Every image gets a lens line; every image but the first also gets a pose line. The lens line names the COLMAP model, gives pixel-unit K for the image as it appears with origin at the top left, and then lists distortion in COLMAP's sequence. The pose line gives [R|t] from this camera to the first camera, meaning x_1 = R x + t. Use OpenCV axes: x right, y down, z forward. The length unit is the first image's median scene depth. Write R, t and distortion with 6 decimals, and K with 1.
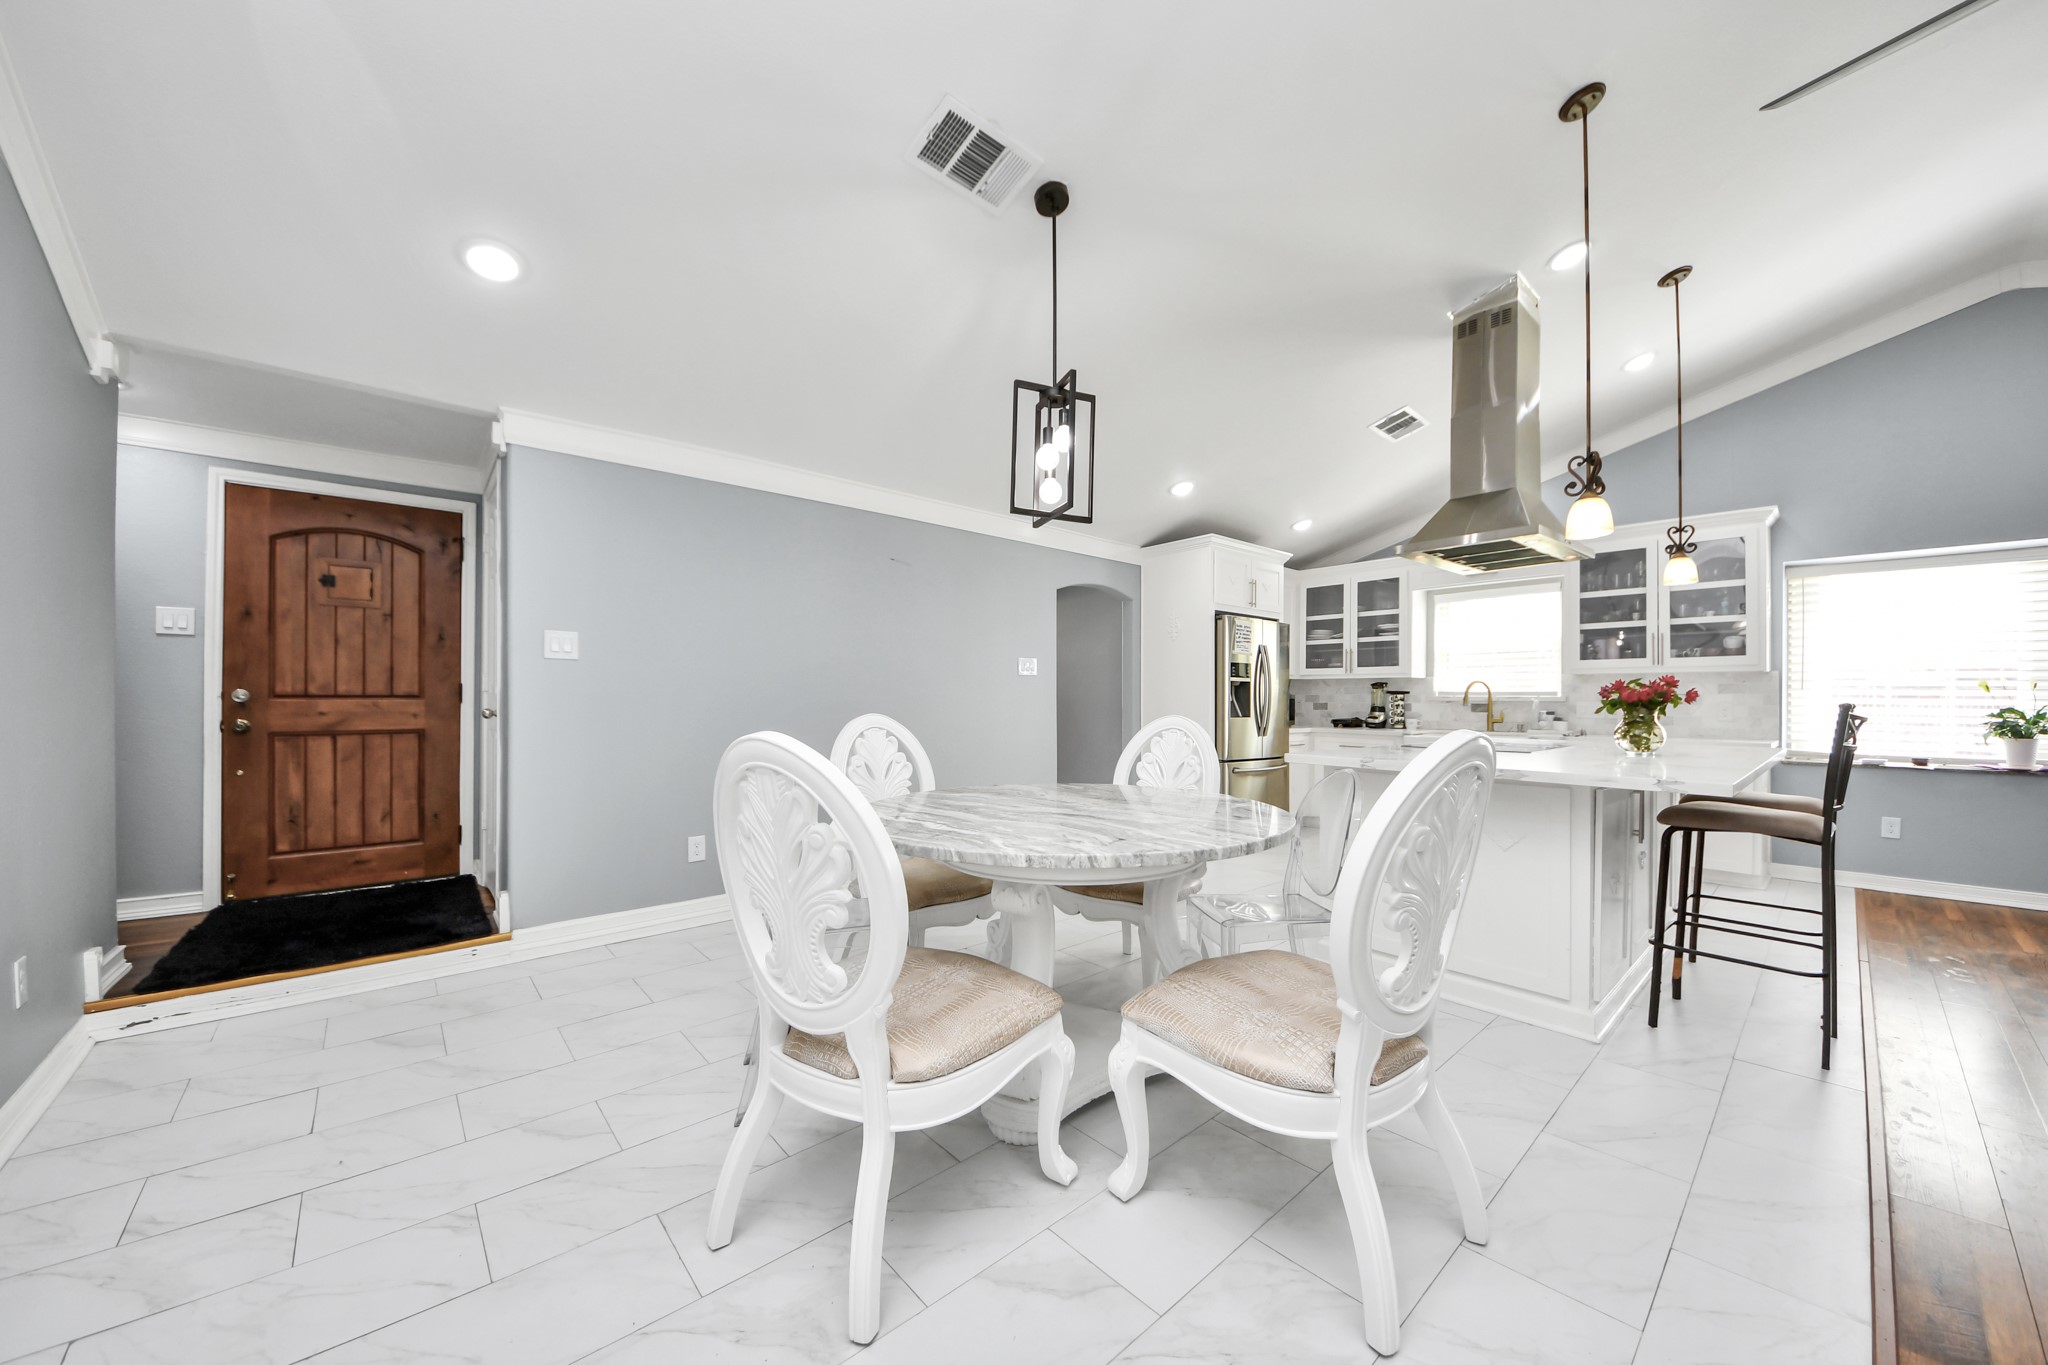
lens RADIAL K [[741.4, 0, 980.0], [0, 741.4, 695.1], [0, 0, 1]] dist [0.000331, -0.000001]
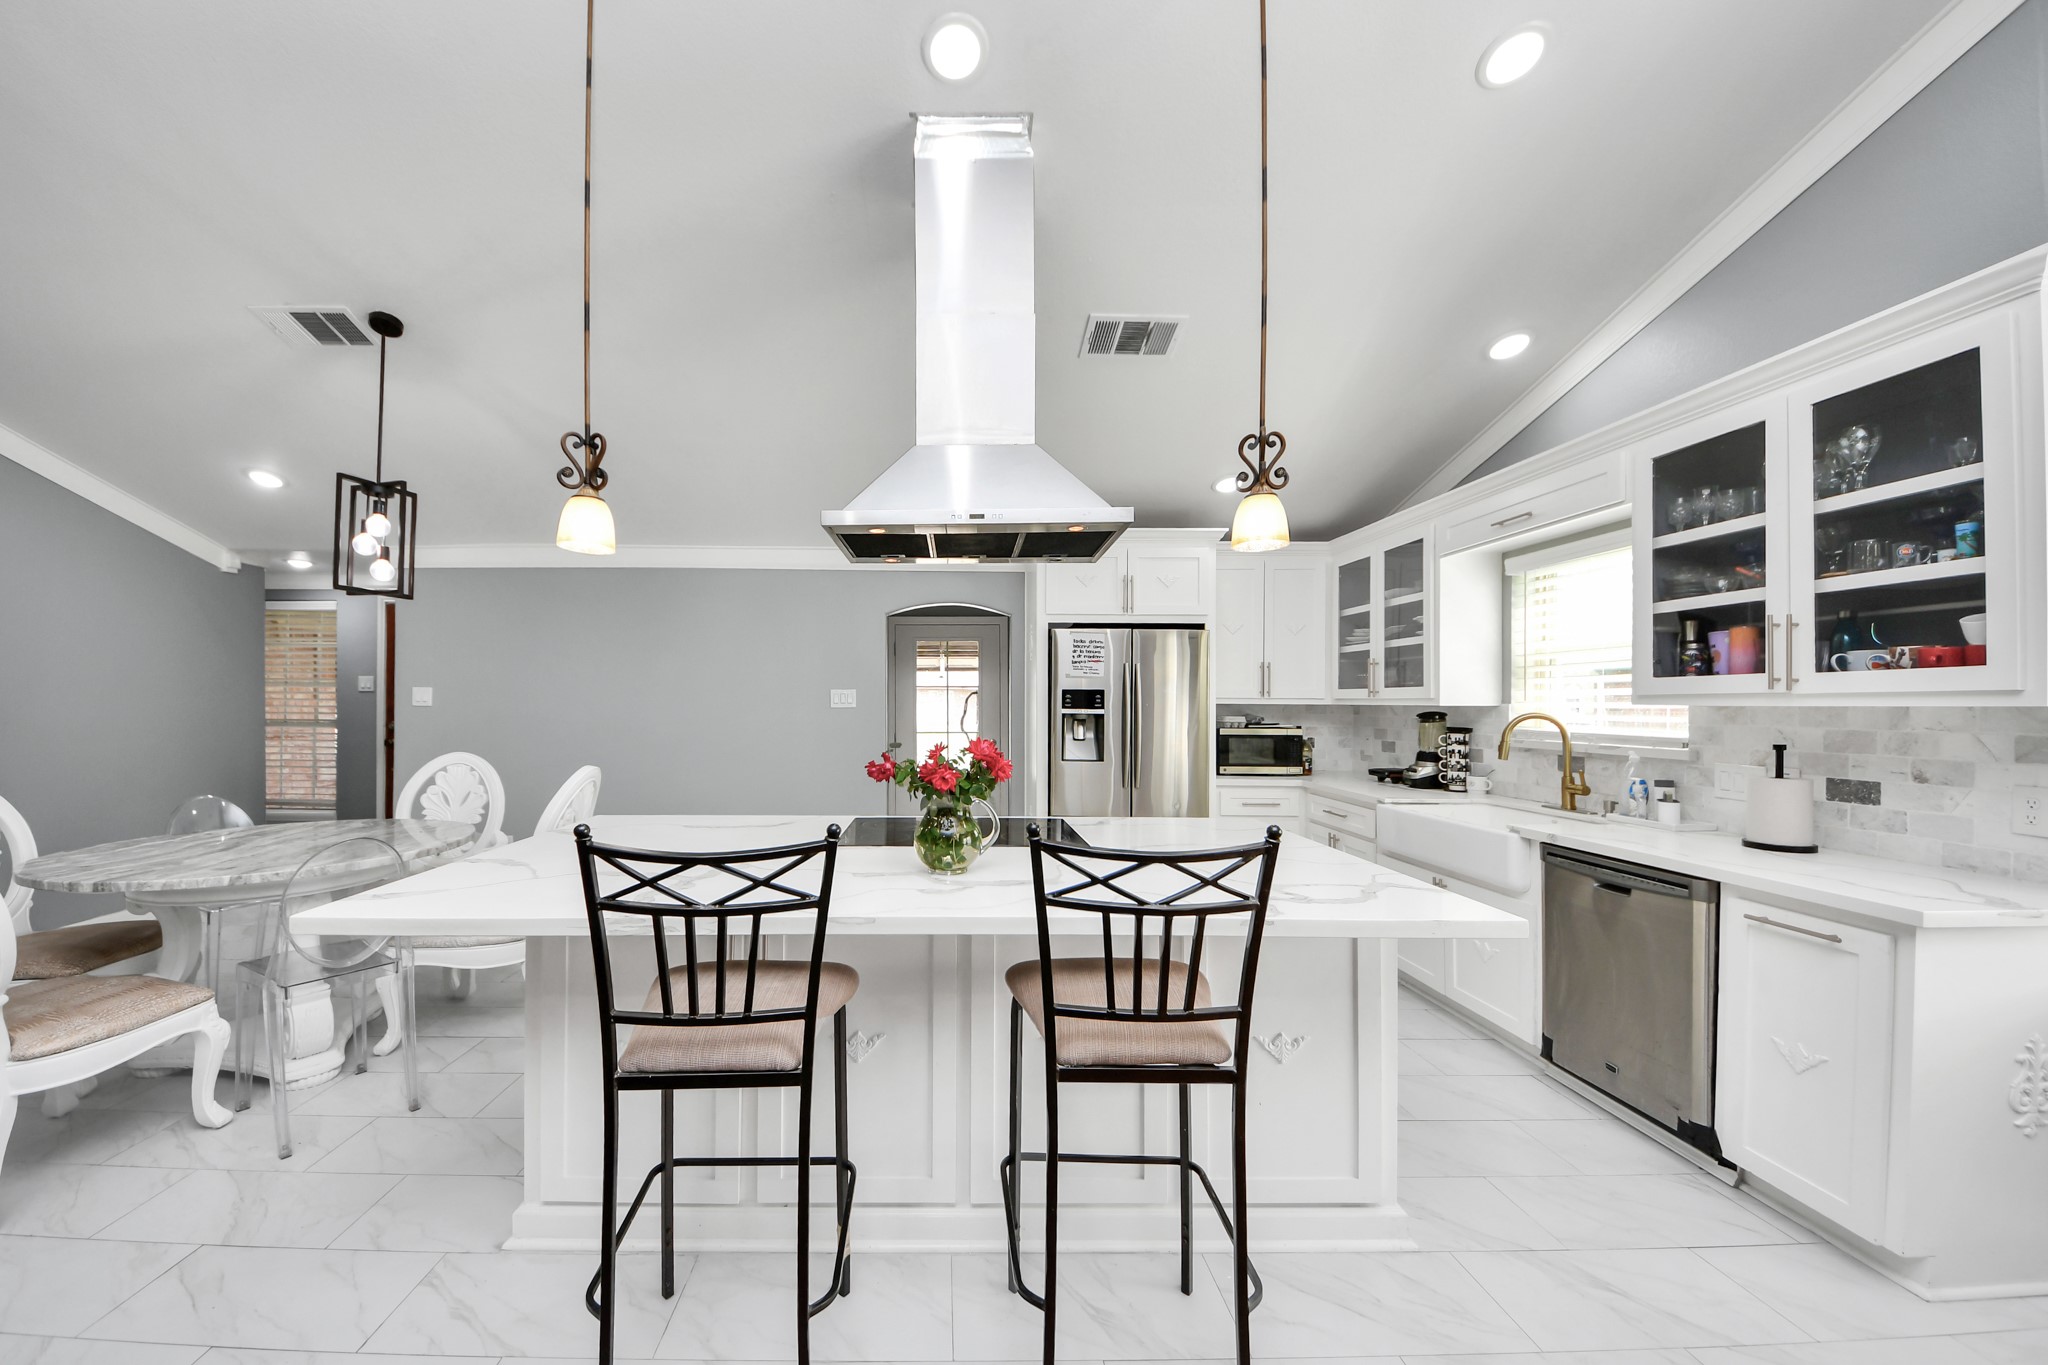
lens RADIAL K [[741.4, 0, 930.3], [0, 741.4, 701.1], [0, 0, 1]] dist [0.000331, -0.000001]
pose [[0.765406, -0.004719, -0.643531, 0.757680], [0.003803, 0.999989, -0.002810, -0.032285], [0.643537, -0.000297, 0.765415, 0.328143]]
